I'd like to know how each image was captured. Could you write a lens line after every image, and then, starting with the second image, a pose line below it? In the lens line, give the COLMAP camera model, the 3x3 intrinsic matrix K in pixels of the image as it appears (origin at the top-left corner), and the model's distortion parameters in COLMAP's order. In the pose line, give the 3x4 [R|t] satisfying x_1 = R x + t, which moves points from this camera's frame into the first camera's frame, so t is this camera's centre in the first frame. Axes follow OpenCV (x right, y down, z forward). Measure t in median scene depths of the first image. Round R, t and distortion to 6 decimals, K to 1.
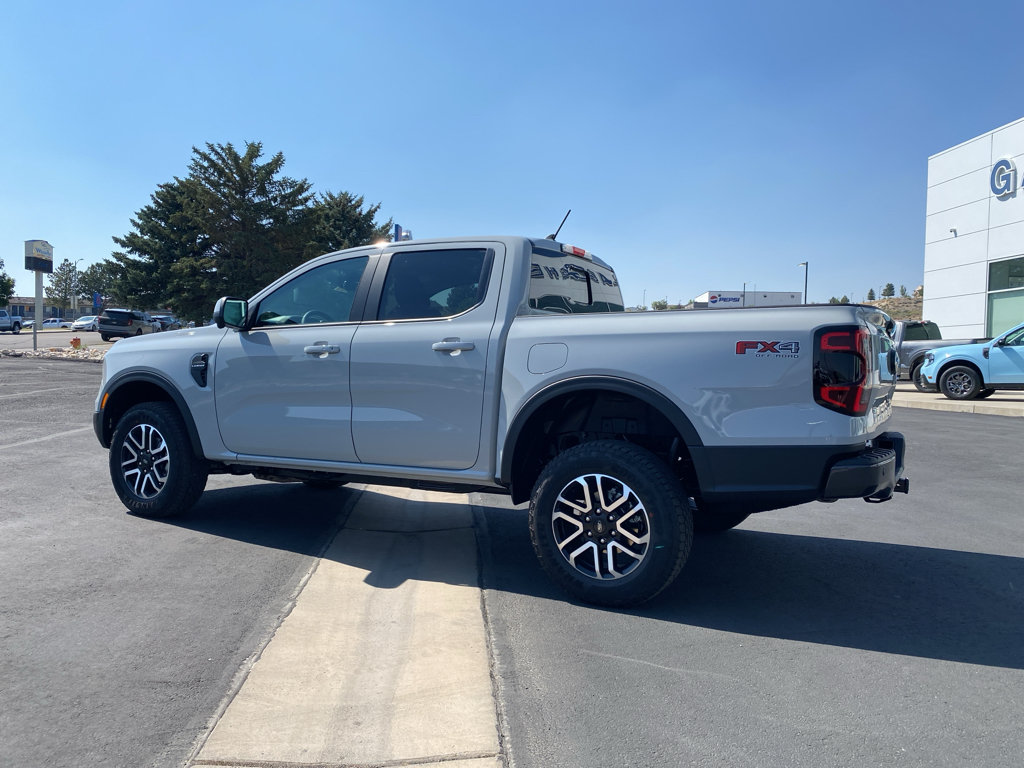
lens RADIAL K [[776.6, 0, 512.0], [0, 776.6, 384.0], [0, 0, 1]] dist [0.064117, -0.108287]
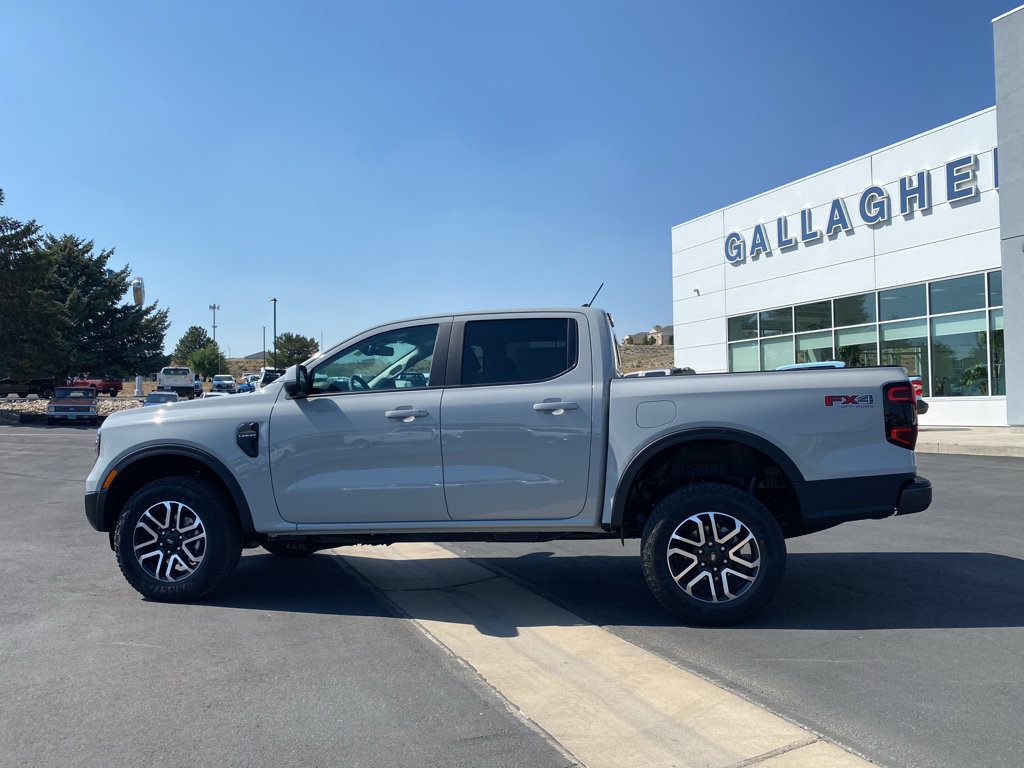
lens RADIAL K [[784.5, 0, 513.1], [0, 784.5, 374.2], [0, 0, 1]] dist [0.008078, 0.003826]
pose [[0.945669, -0.020704, 0.324471, -0.382431], [0.045567, 0.996560, -0.069217, -0.015677], [-0.321922, 0.080241, 0.943360, -0.025935]]
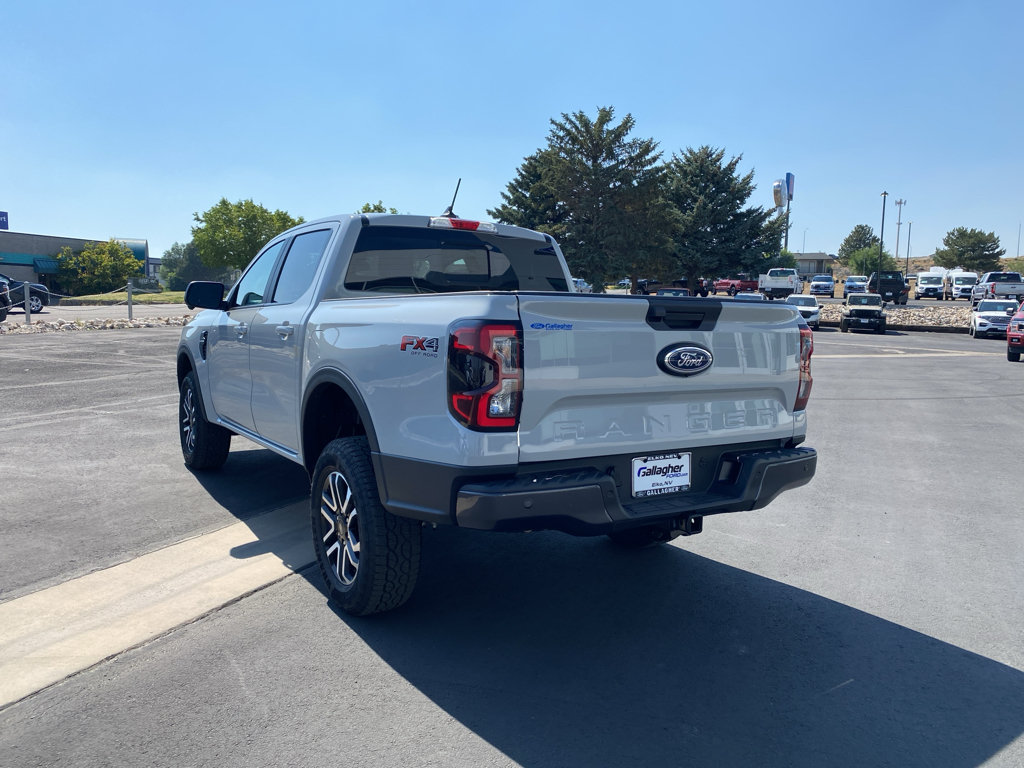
lens RADIAL K [[776.6, 0, 512.0], [0, 776.6, 384.0], [0, 0, 1]] dist [0.064117, -0.108287]
pose [[0.884056, 0.044857, -0.465223, 0.505347], [-0.019721, 0.998077, 0.058760, -0.034316], [0.466964, -0.042772, 0.883241, 0.189904]]
